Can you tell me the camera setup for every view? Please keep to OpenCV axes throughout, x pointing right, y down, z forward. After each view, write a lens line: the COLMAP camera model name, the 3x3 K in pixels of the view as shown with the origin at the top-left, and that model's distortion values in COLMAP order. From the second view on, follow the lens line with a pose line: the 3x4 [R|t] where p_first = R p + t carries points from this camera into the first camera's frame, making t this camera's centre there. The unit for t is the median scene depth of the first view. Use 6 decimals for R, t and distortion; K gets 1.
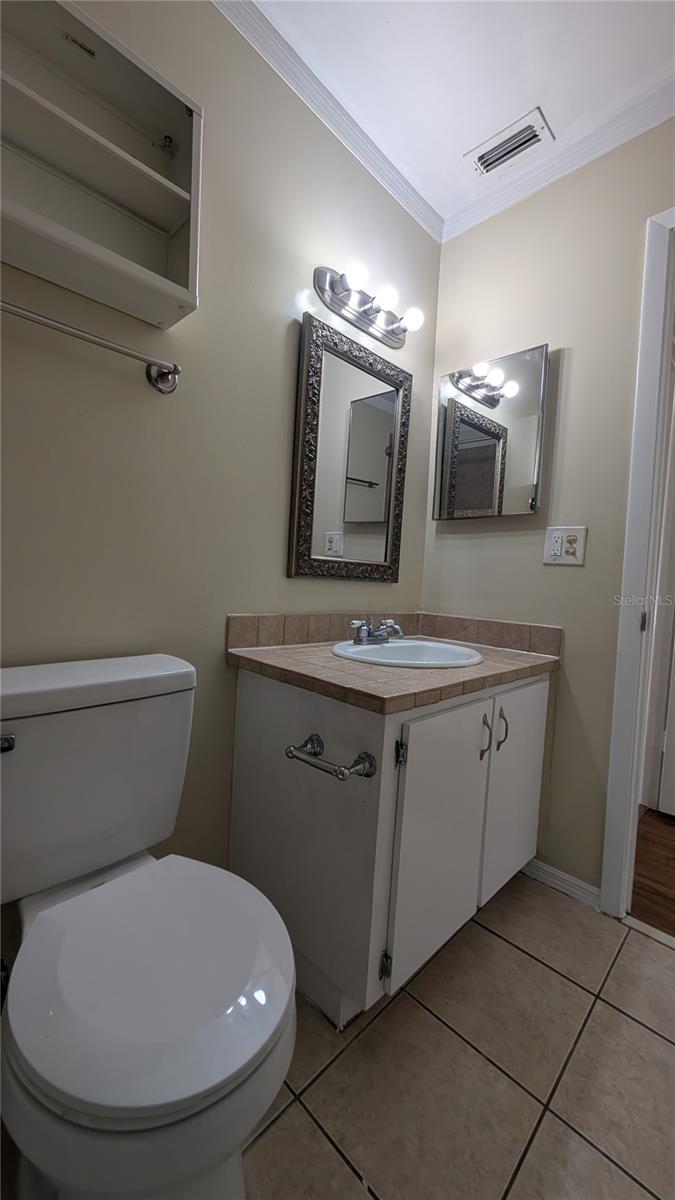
lens RADIAL K [[455.2, 0, 334.3], [0, 455.2, 597.2], [0, 0, 1]] dist [-0.000535, 0.000176]
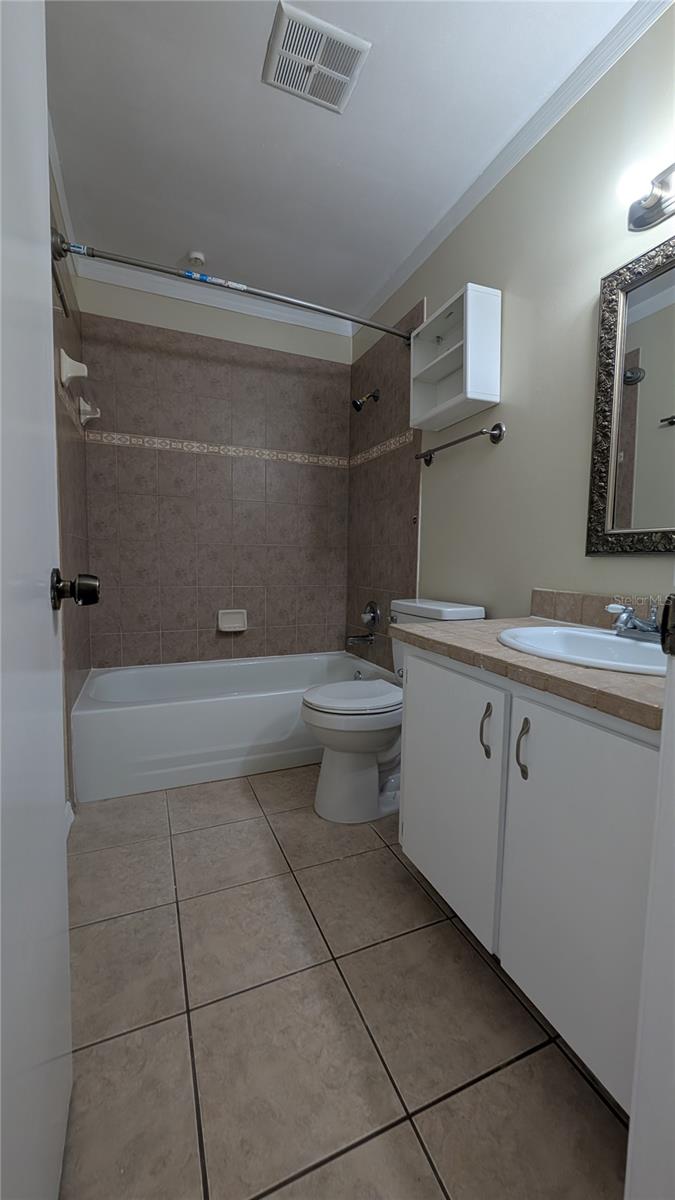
lens RADIAL K [[455.2, 0, 334.3], [0, 455.2, 597.2], [0, 0, 1]] dist [-0.000535, 0.000176]
pose [[-0.384108, 0.016873, -0.923134, 1.130868], [-0.079759, 0.995489, 0.051382, 0.042056], [0.919837, 0.093365, -0.381029, 0.973984]]
